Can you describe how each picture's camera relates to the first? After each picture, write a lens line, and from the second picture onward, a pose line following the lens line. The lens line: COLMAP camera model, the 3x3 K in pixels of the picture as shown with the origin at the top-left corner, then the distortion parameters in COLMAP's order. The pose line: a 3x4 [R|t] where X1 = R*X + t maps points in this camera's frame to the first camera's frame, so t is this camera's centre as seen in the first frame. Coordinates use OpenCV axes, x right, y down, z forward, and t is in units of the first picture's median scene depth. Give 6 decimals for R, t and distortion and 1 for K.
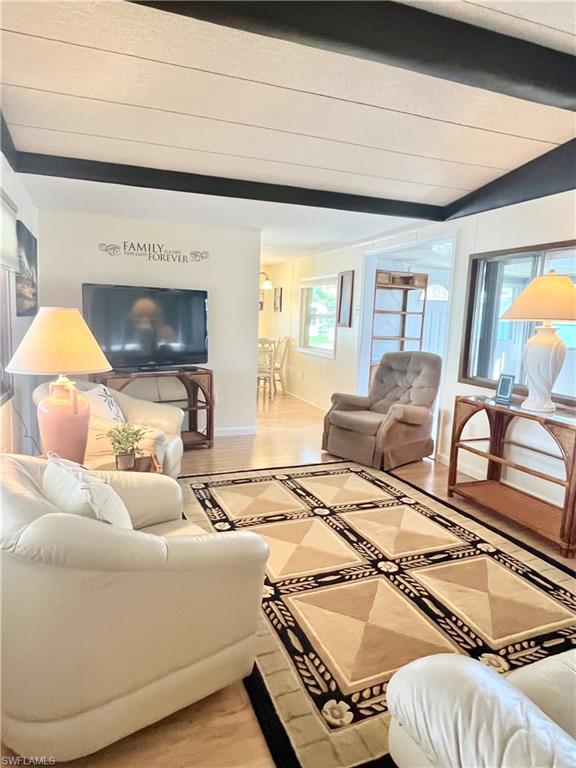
lens RADIAL K [[482.6, 0, 286.8], [0, 482.6, 387.0], [0, 0, 1]] dist [-0.001811, -0.001246]
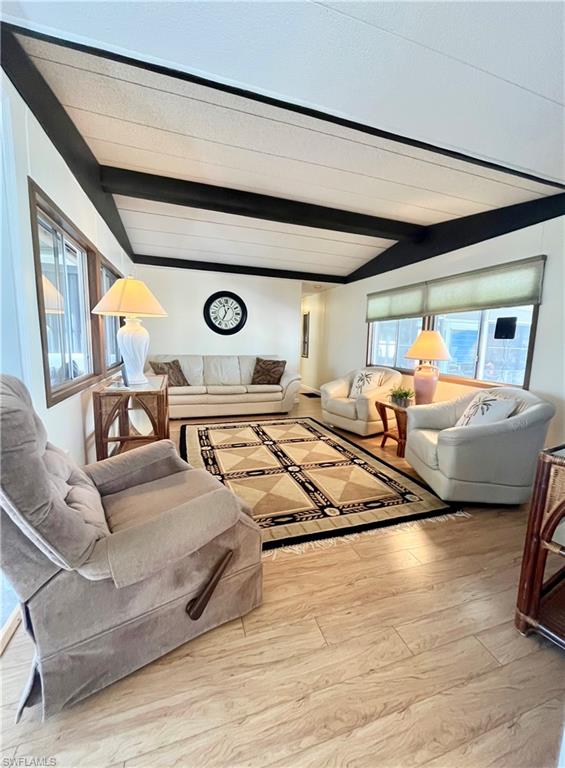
lens RADIAL K [[318.0, 0, 285.8], [0, 318.0, 383.3], [0, 0, 1]] dist [-0.003405, -0.000506]
pose [[-0.996753, -0.071551, 0.036920, 0.076469], [-0.058398, 0.958145, 0.280265, -0.208569], [-0.055428, 0.277199, -0.959212, 1.722411]]
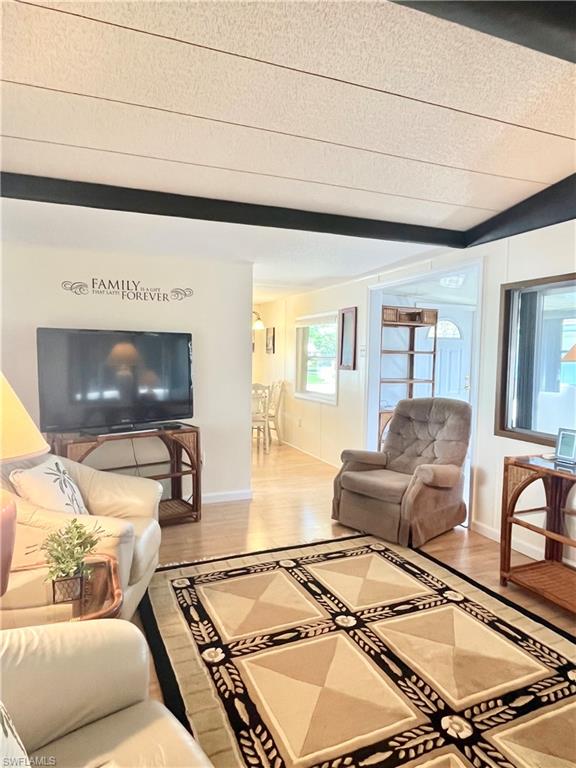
lens RADIAL K [[482.6, 0, 287.8], [0, 482.6, 386.8], [0, 0, 1]] dist [-0.001811, -0.001246]
pose [[0.999373, -0.024590, 0.025493, -0.026982], [0.026552, 0.996464, -0.079715, -0.046044], [-0.023442, 0.080342, 0.996492, 0.216920]]
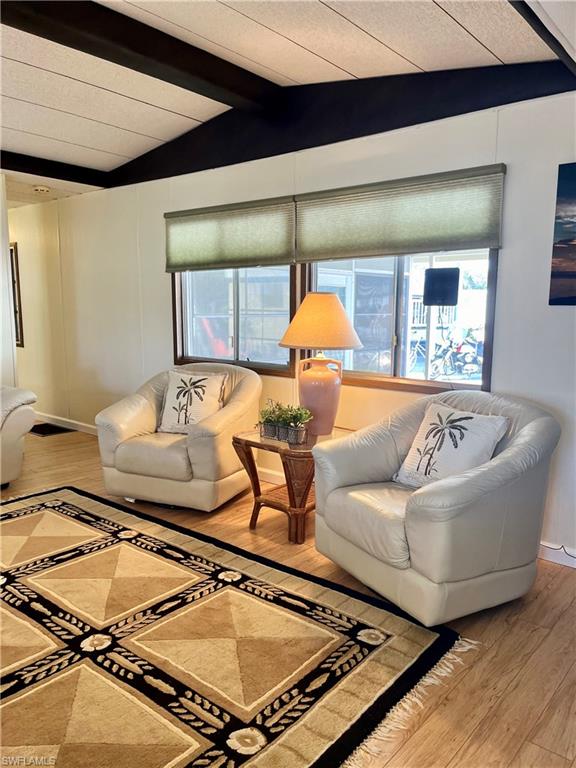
lens RADIAL K [[582.8, 0, 290.1], [0, 582.8, 388.6], [0, 0, 1]] dist [0.060706, -0.077198]
pose [[-0.873409, 0.022004, -0.486490, 0.189719], [-0.113513, 0.962263, 0.247316, -0.192029], [0.473574, 0.271231, -0.837951, 1.519167]]
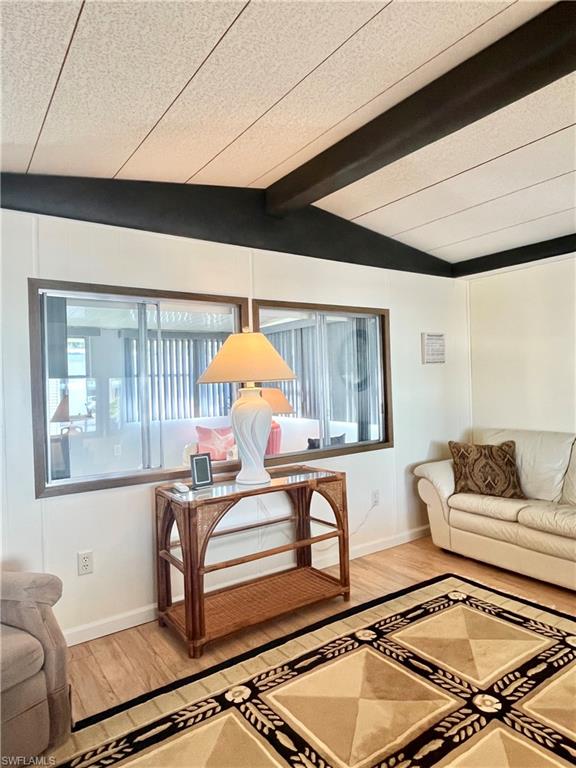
lens RADIAL K [[482.6, 0, 285.4], [0, 482.6, 382.3], [0, 0, 1]] dist [-0.001811, -0.001246]
pose [[-0.233314, -0.022973, 0.972130, -0.333236], [0.169079, 0.983534, 0.063822, -0.169497], [-0.957589, 0.179258, -0.225588, 1.052511]]
